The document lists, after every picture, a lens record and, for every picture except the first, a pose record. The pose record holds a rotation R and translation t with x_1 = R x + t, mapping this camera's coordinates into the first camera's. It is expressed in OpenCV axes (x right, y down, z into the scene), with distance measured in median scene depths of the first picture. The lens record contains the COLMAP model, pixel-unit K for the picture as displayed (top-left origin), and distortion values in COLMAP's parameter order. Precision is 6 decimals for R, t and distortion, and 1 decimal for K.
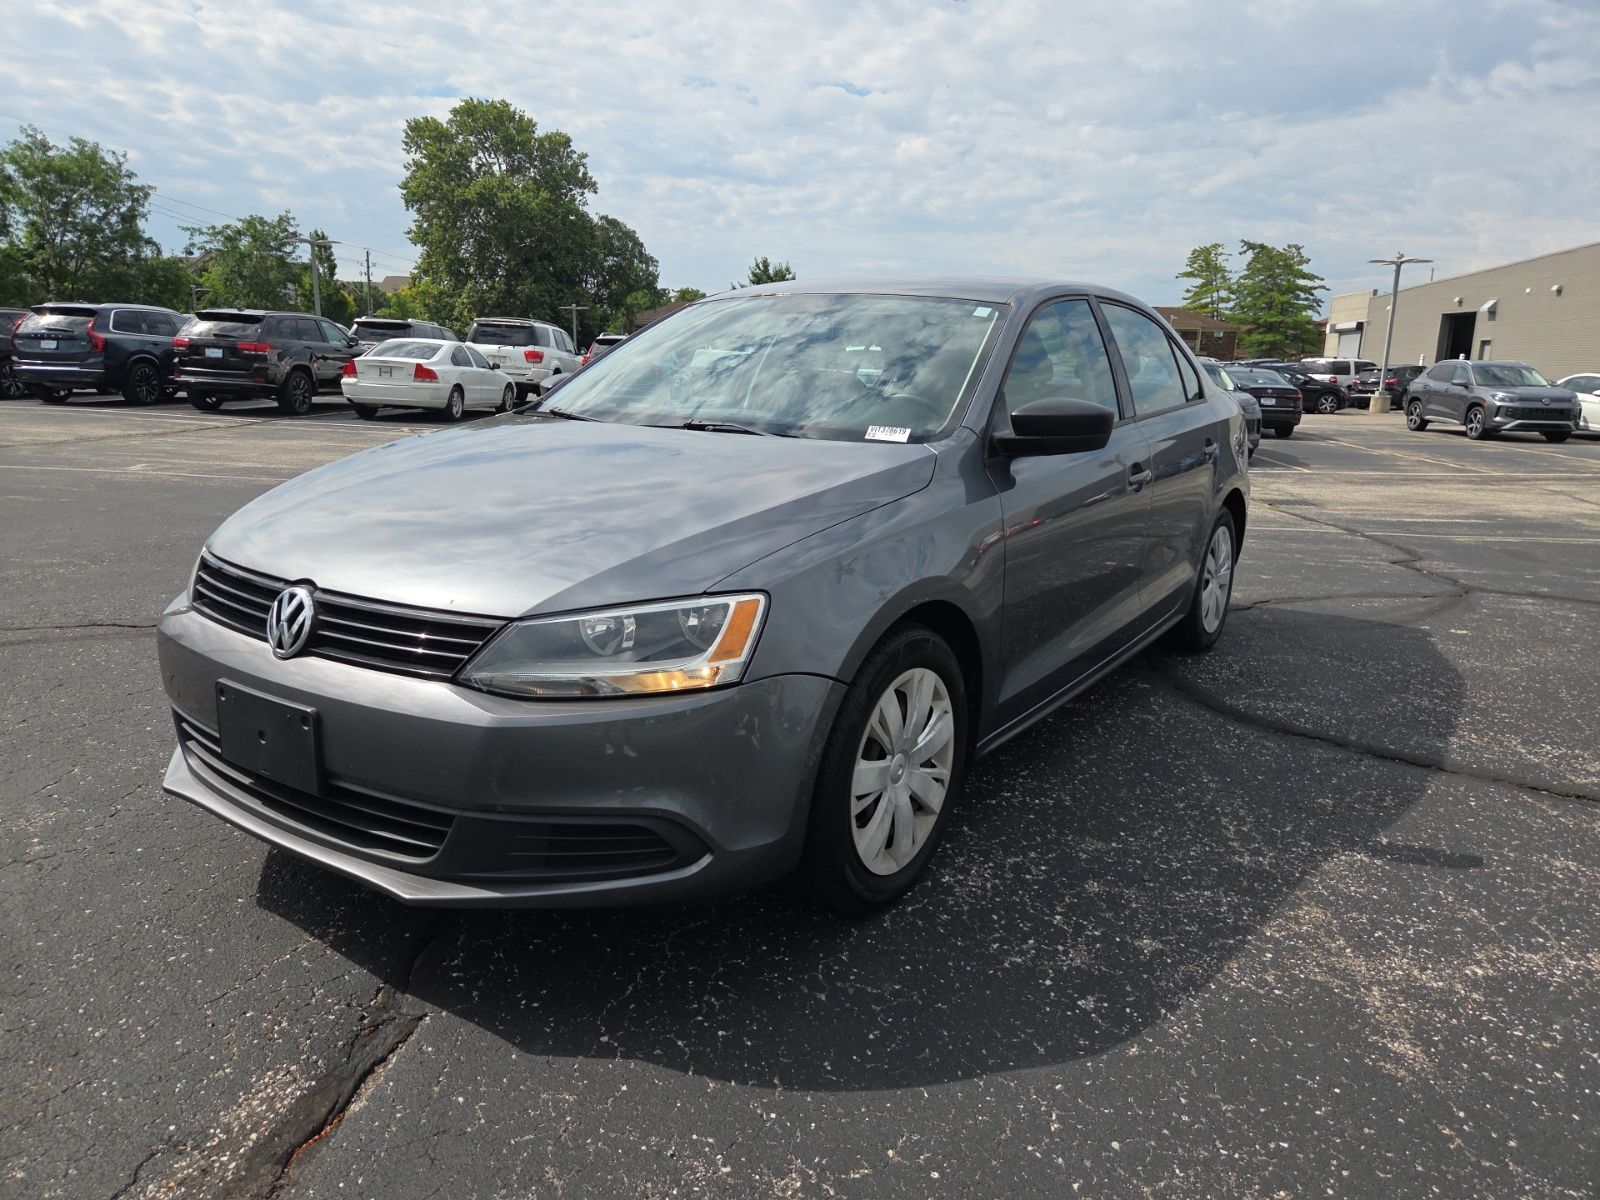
lens RADIAL K [[1095.8, 0, 793.2], [0, 1095.8, 567.0], [0, 0, 1]] dist [0.067753, -0.058677]
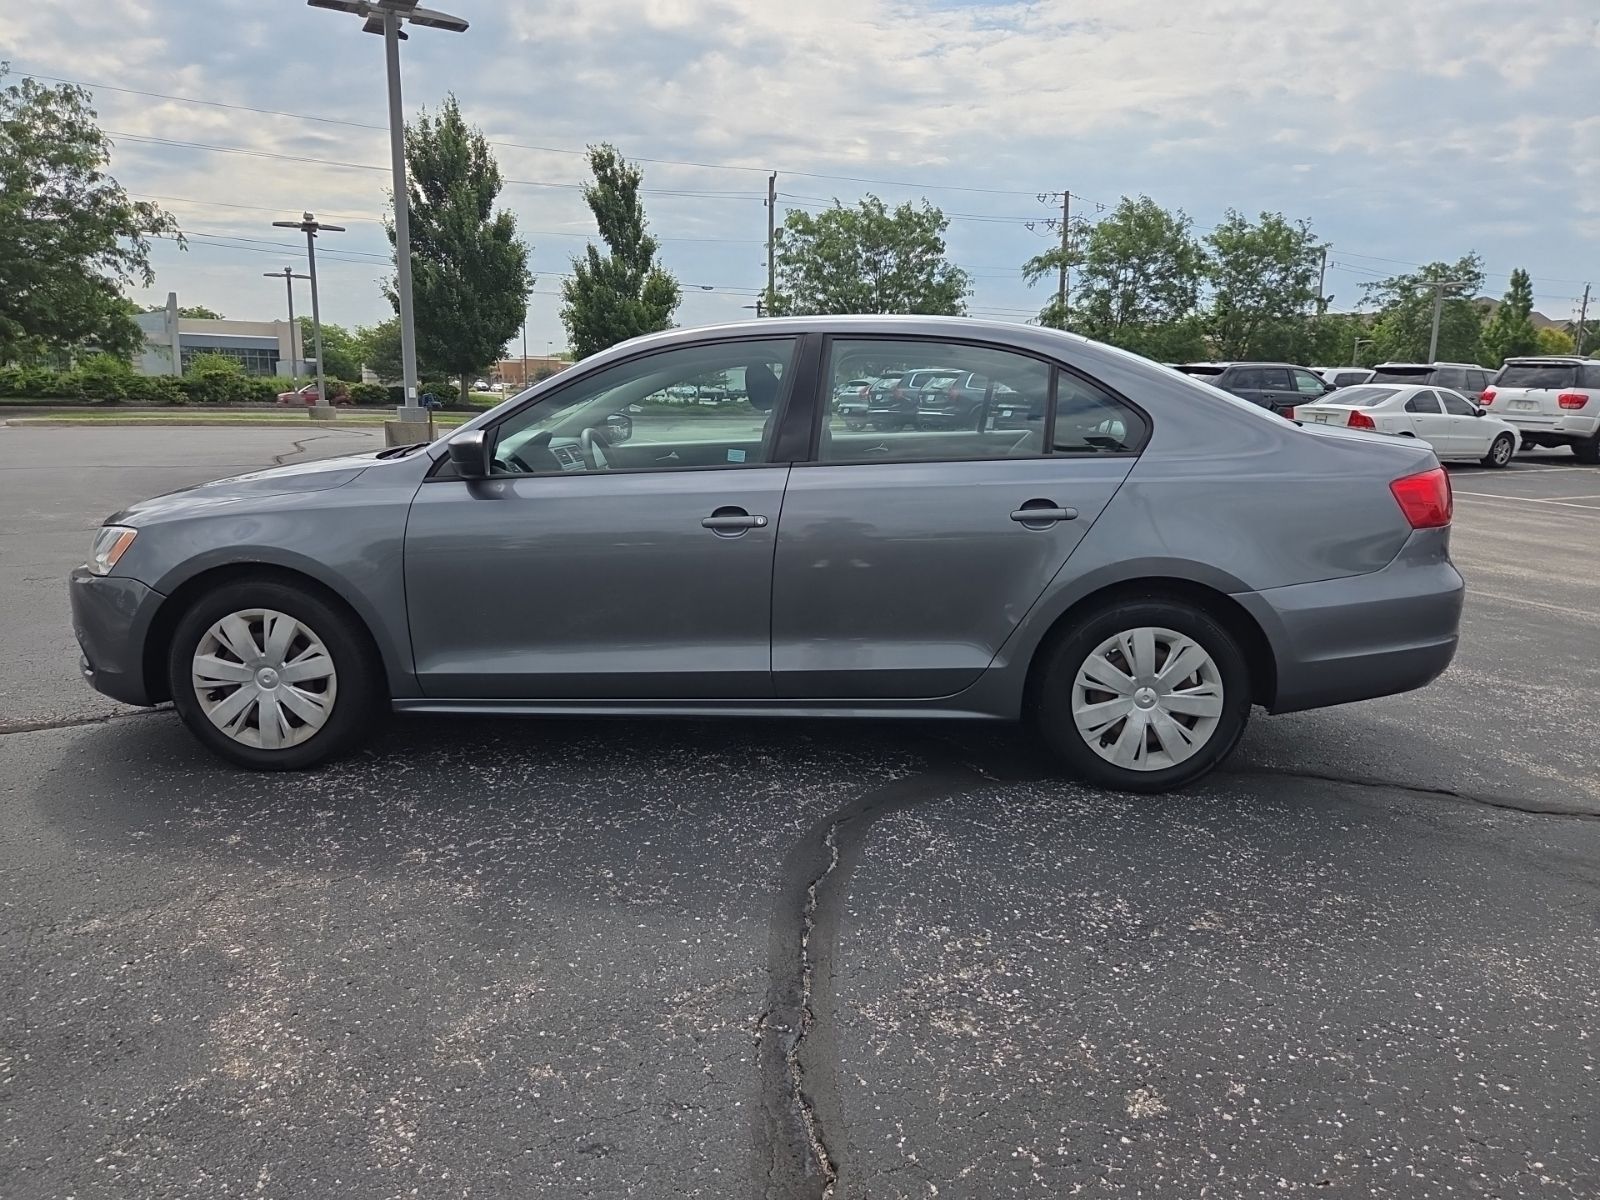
lens RADIAL K [[1095.8, 0, 793.2], [0, 1095.8, 567.0], [0, 0, 1]] dist [0.067753, -0.058677]
pose [[0.518881, 0.121504, -0.846167, 0.182518], [-0.158517, 0.986356, 0.044429, -0.014550], [0.840021, 0.111079, 0.531062, 0.086814]]
